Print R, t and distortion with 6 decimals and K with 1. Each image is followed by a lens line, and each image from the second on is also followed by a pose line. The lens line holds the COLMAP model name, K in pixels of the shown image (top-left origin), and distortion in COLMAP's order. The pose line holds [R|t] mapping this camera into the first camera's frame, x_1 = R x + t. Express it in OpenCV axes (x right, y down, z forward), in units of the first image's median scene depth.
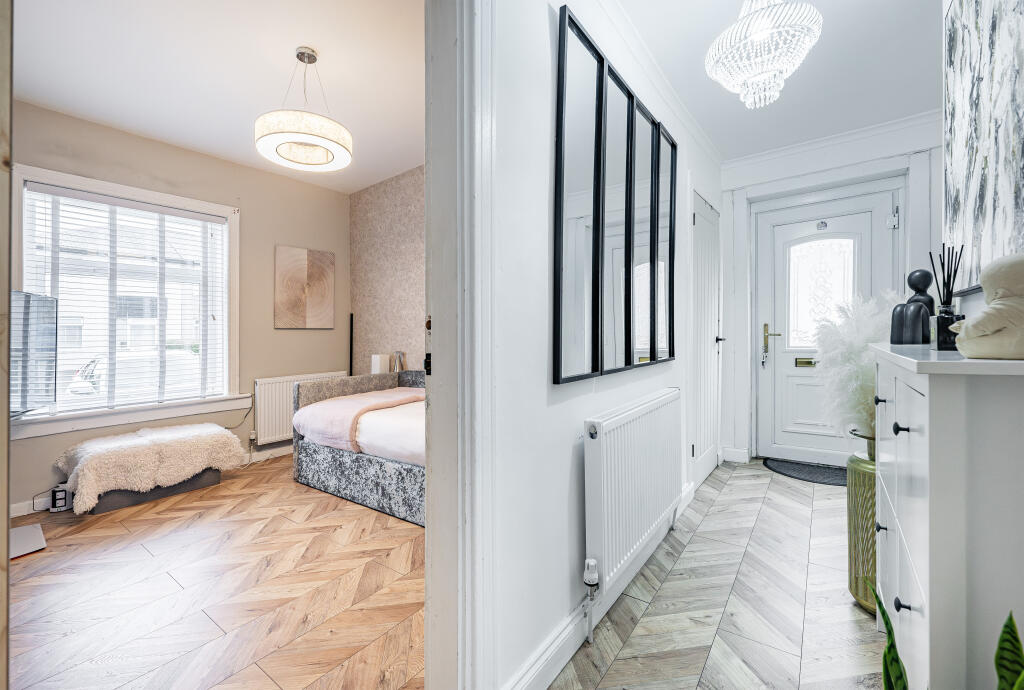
lens RADIAL K [[437.2, 0, 510.2], [0, 437.2, 329.1], [0, 0, 1]] dist [-0.001393, -0.000014]
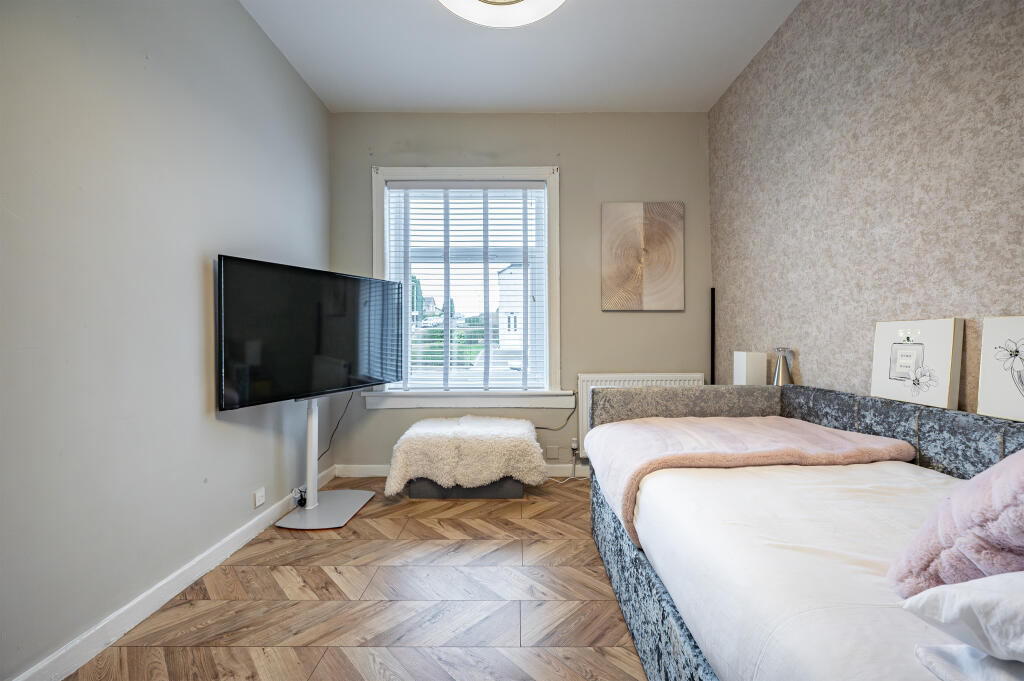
lens RADIAL K [[408.0, 0, 516.5], [0, 408.0, 337.7], [0, 0, 1]] dist [0.001719, 0.000141]
pose [[0.611506, 0.029236, -0.790700, -0.079302], [-0.000301, 0.999326, 0.036718, 0.027117], [0.791240, -0.022215, 0.611102, 0.590861]]
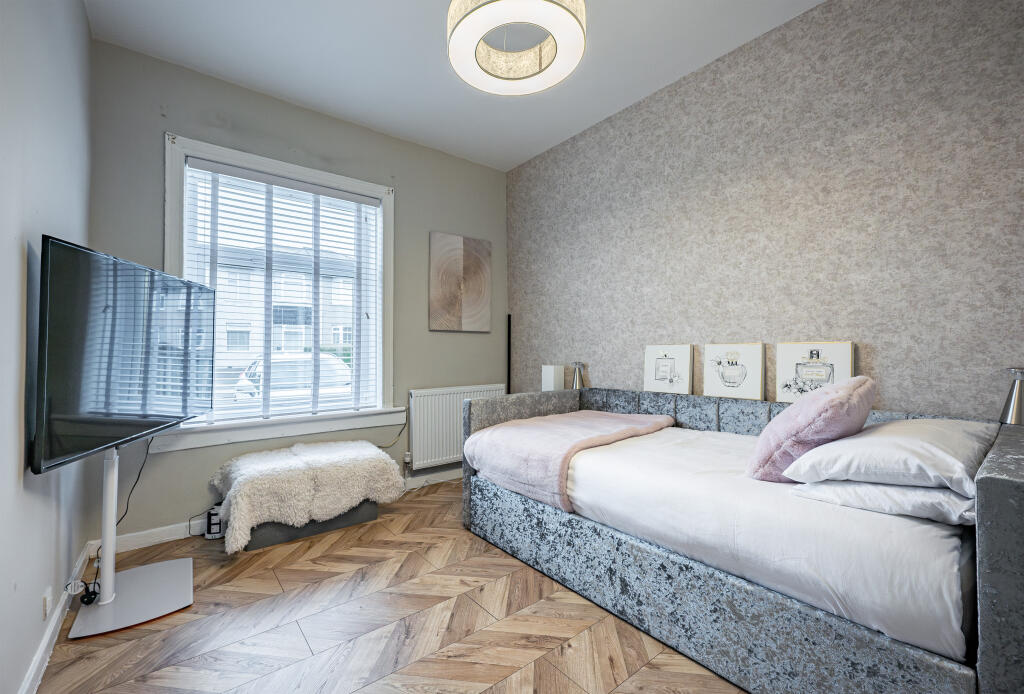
lens RADIAL K [[421.6, 0, 485.3], [0, 421.6, 349.0], [0, 0, 1]] dist [0.001178, 0.000050]
pose [[0.963564, 0.022260, -0.266551, -0.298987], [-0.017410, 0.999637, 0.020545, 0.021515], [0.266911, -0.015156, 0.963602, 0.338672]]
